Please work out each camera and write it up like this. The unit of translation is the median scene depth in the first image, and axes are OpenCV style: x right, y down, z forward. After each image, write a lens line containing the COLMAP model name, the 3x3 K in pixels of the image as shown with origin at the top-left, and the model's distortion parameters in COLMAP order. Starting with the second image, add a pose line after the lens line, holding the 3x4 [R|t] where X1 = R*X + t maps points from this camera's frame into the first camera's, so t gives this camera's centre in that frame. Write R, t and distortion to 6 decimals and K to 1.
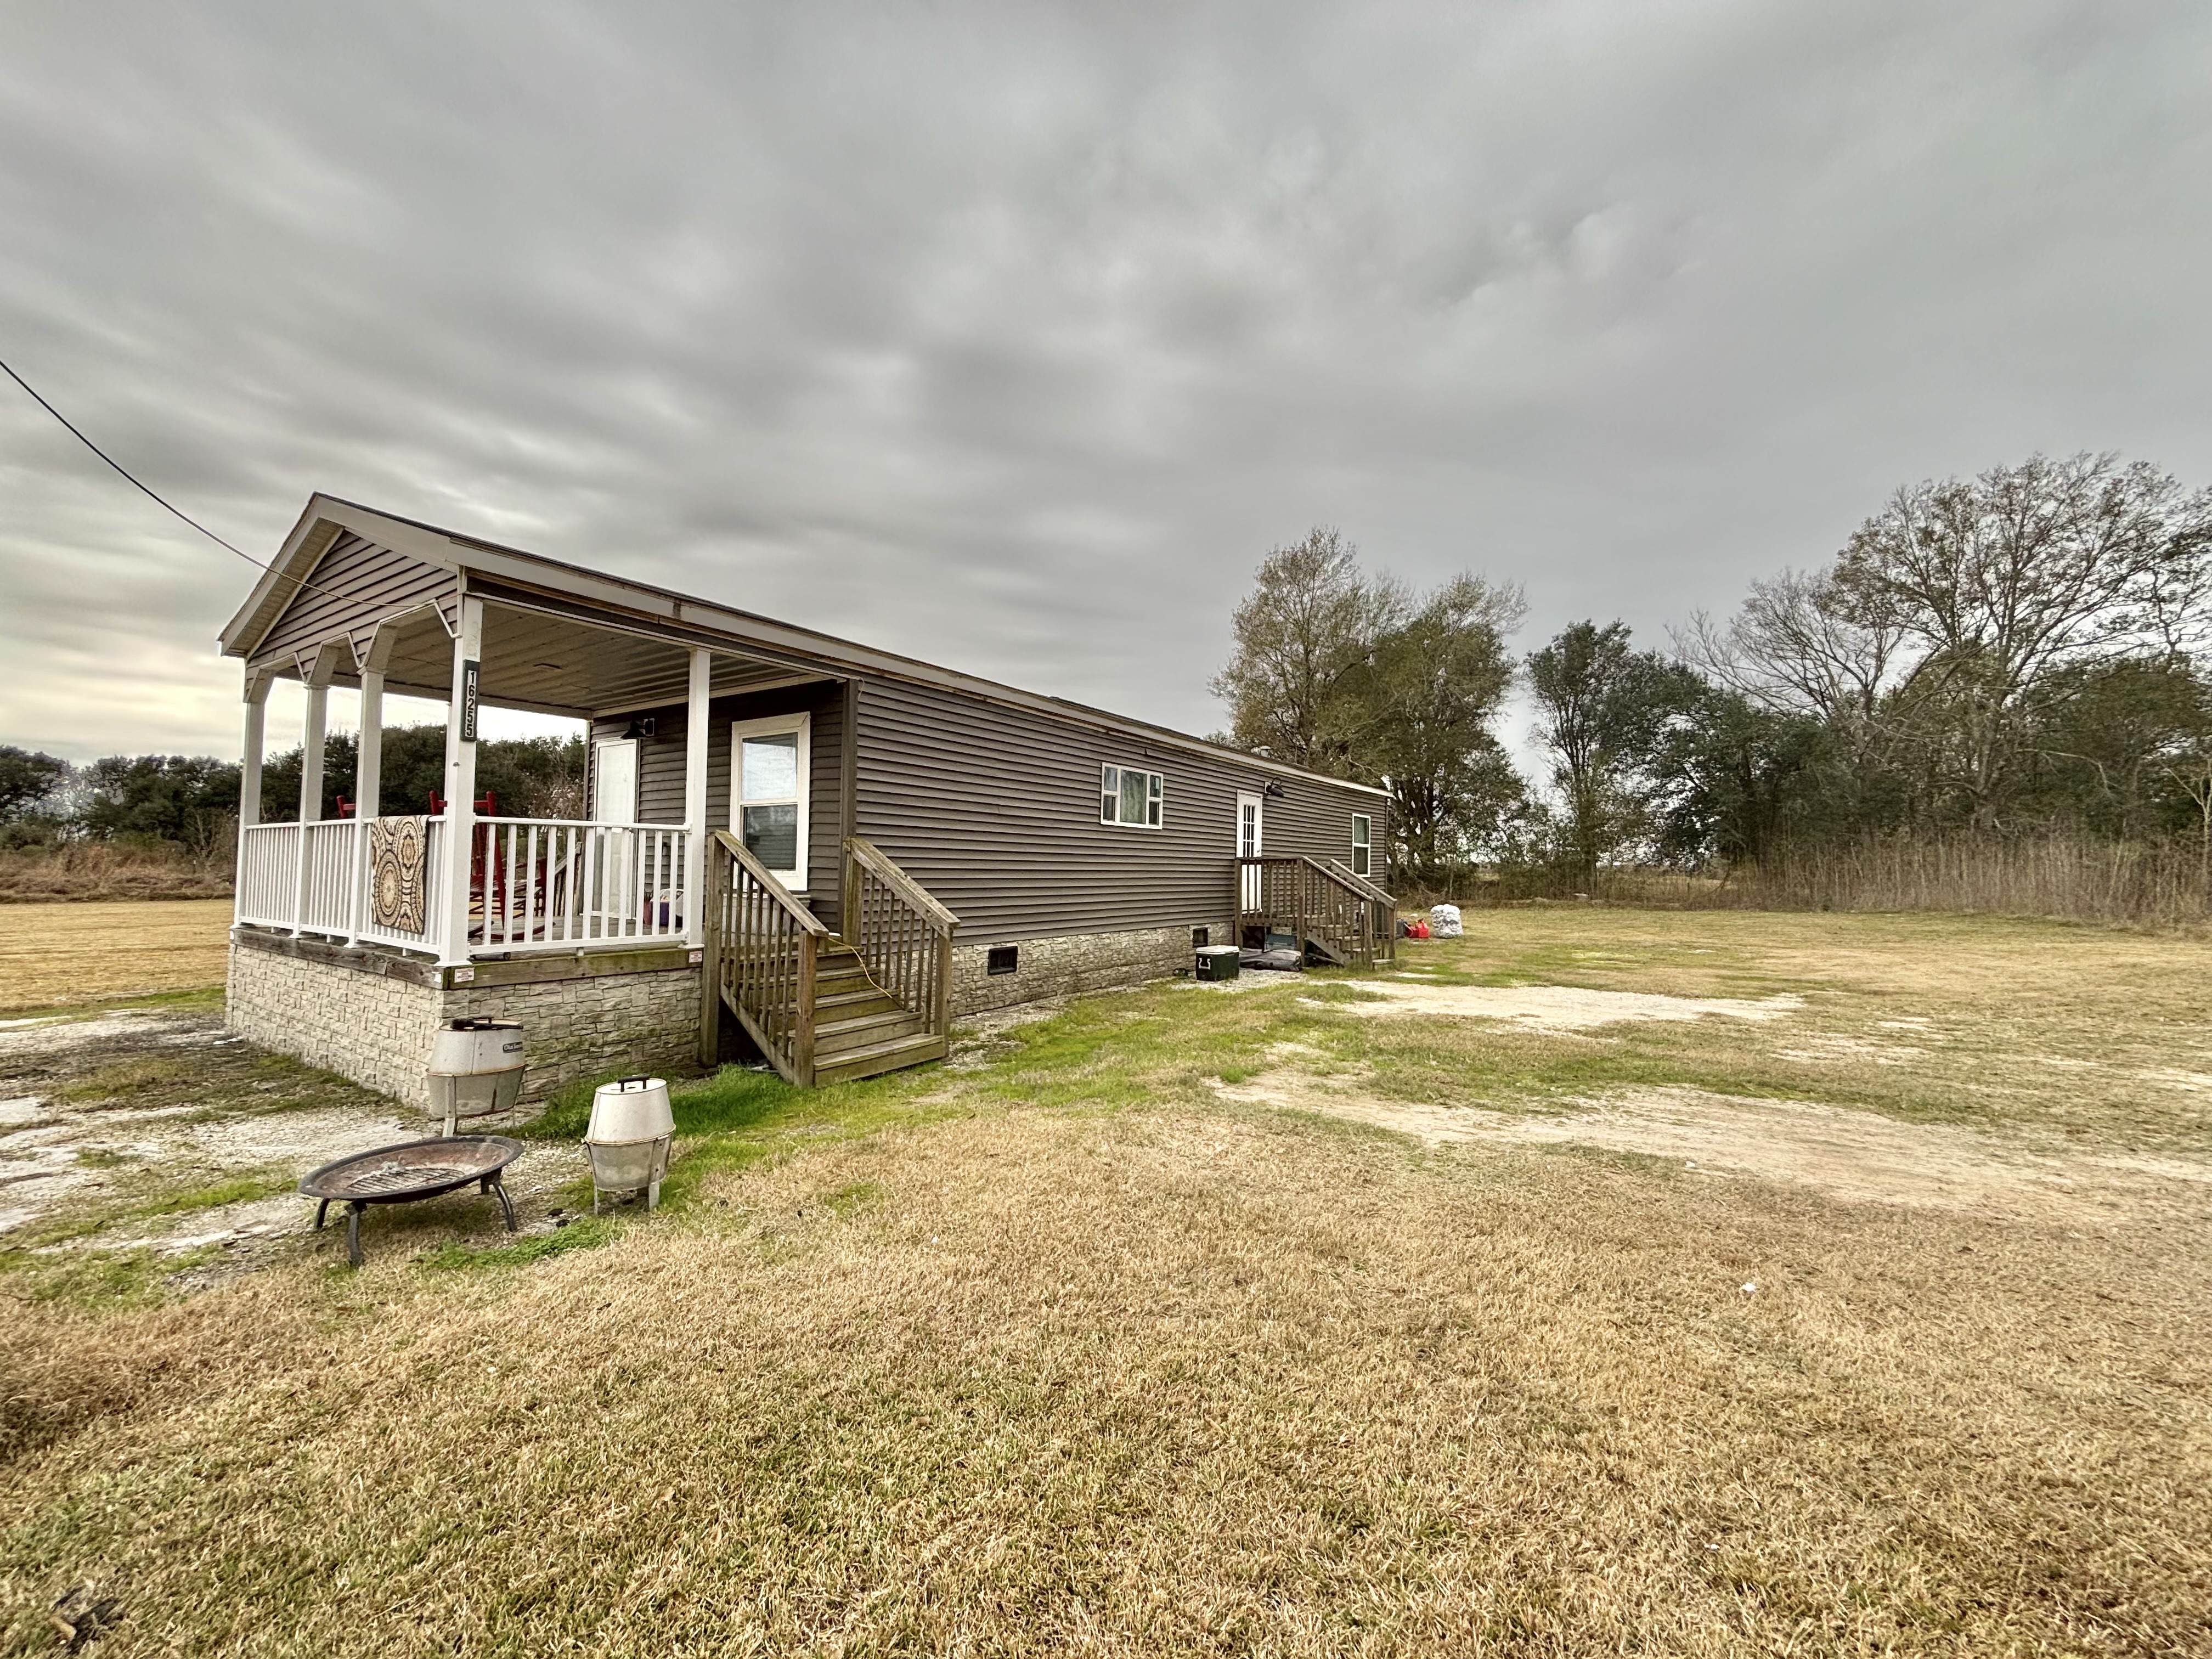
lens RADIAL K [[844.8, 0, 1102.1], [0, 844.8, 838.3], [0, 0, 1]] dist [0.000163, 0.000072]
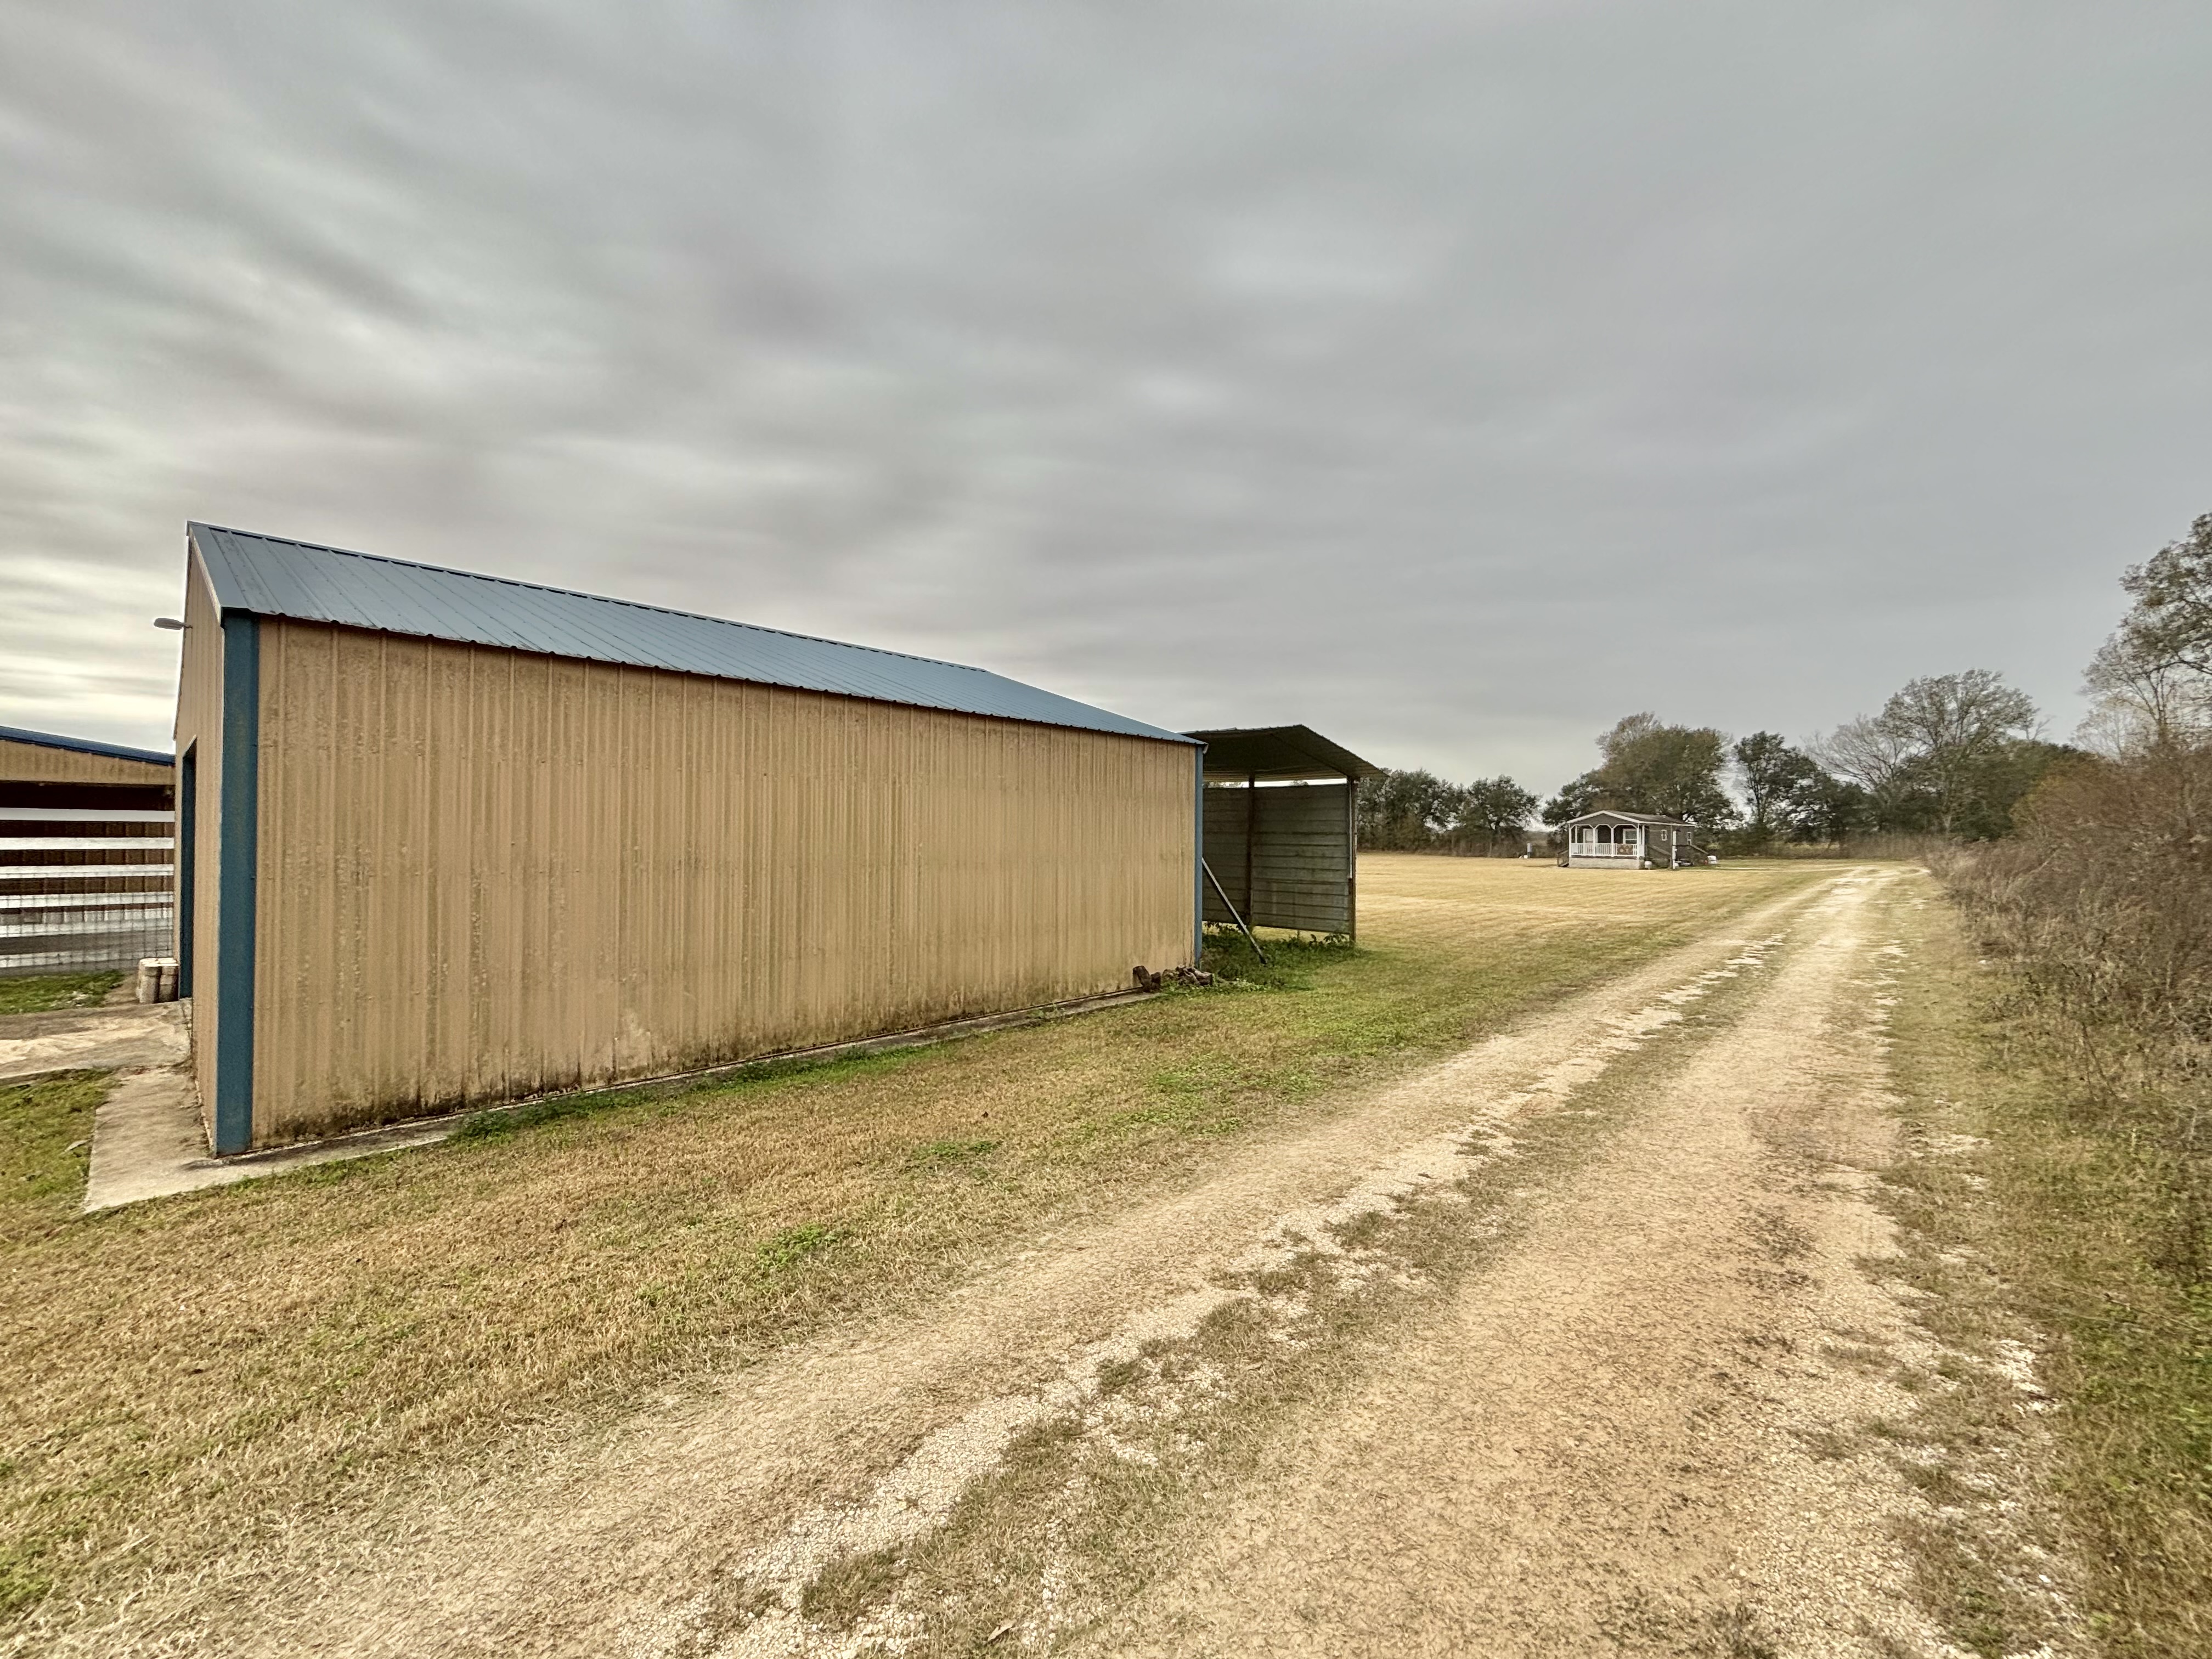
lens RADIAL K [[894.9, 0, 1091.4], [0, 894.9, 832.9], [0, 0, 1]] dist [0.001502, 0.000097]
pose [[0.989008, -0.008581, -0.147611, -0.897916], [0.013018, 0.999491, 0.029124, -0.090786], [0.147286, -0.030725, 0.988617, -1.732970]]
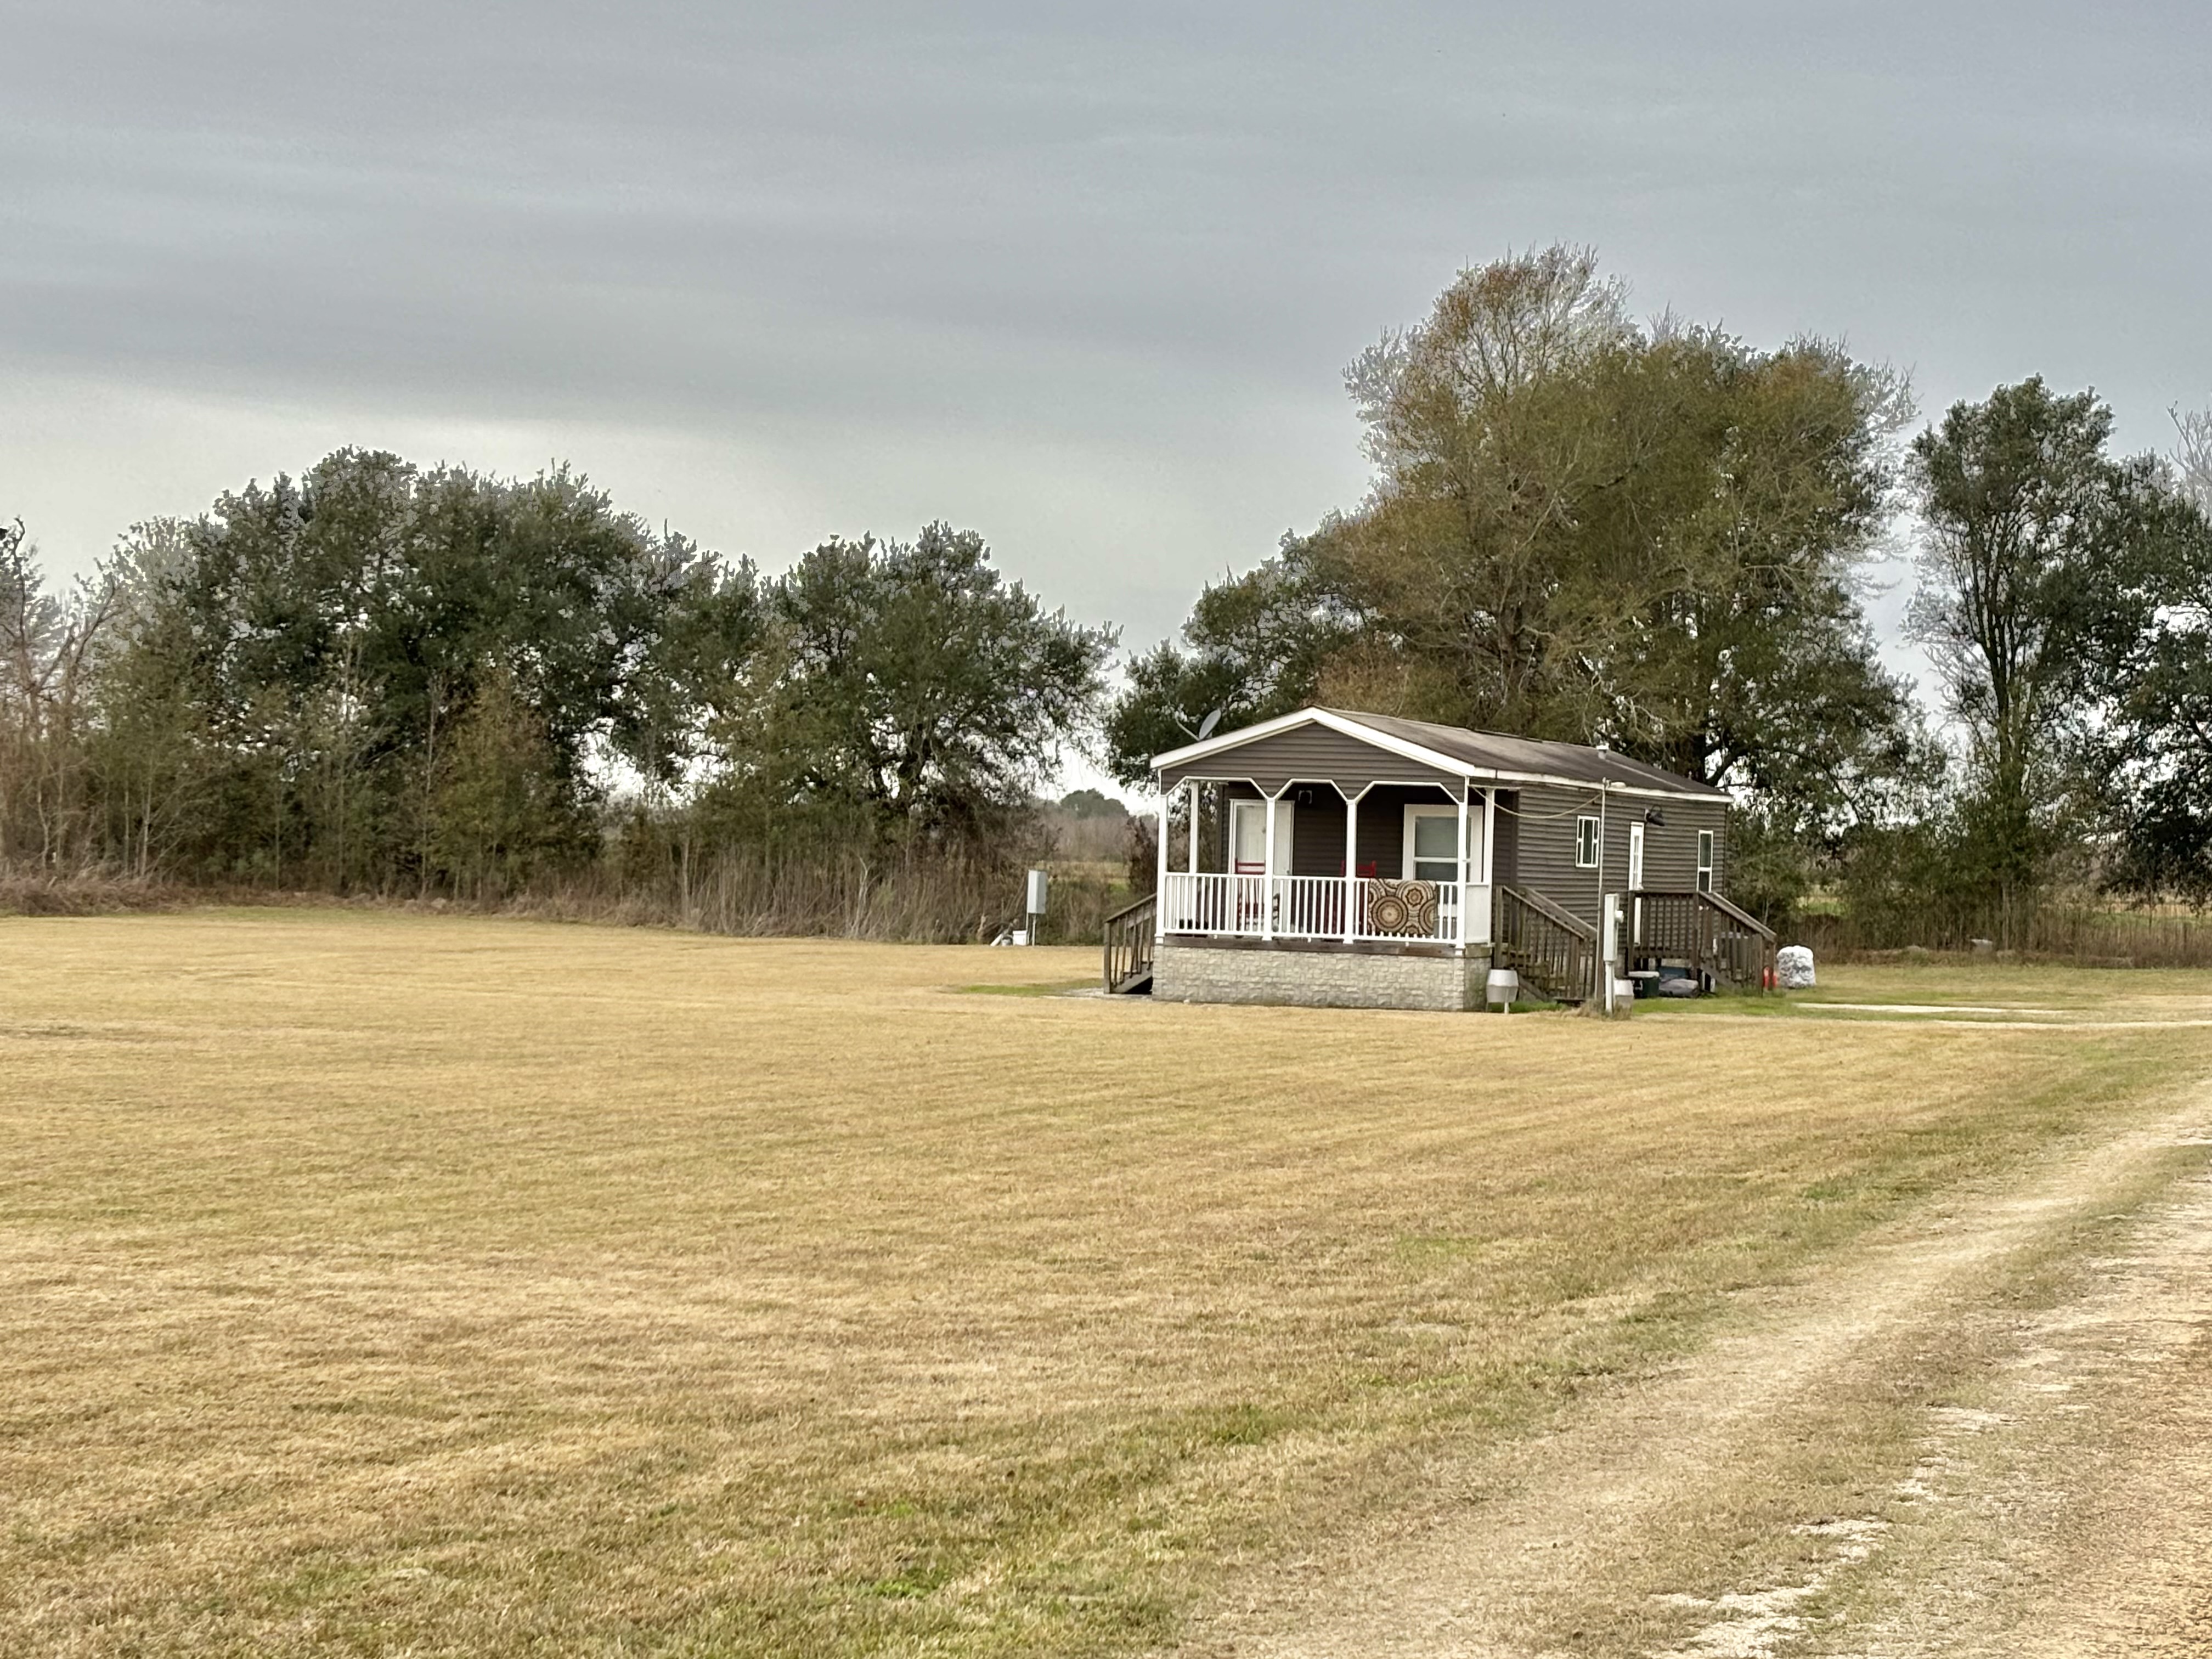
lens RADIAL K [[4565.9, 0, 1106.0], [0, 4565.9, 829.5], [0, 0, 1]] dist [0.357488, -0.144653]
pose [[0.956999, 0.016632, 0.289613, -0.759993], [-0.027254, 0.999094, 0.032682, -0.079729], [-0.288807, -0.039170, 0.956586, -1.522853]]
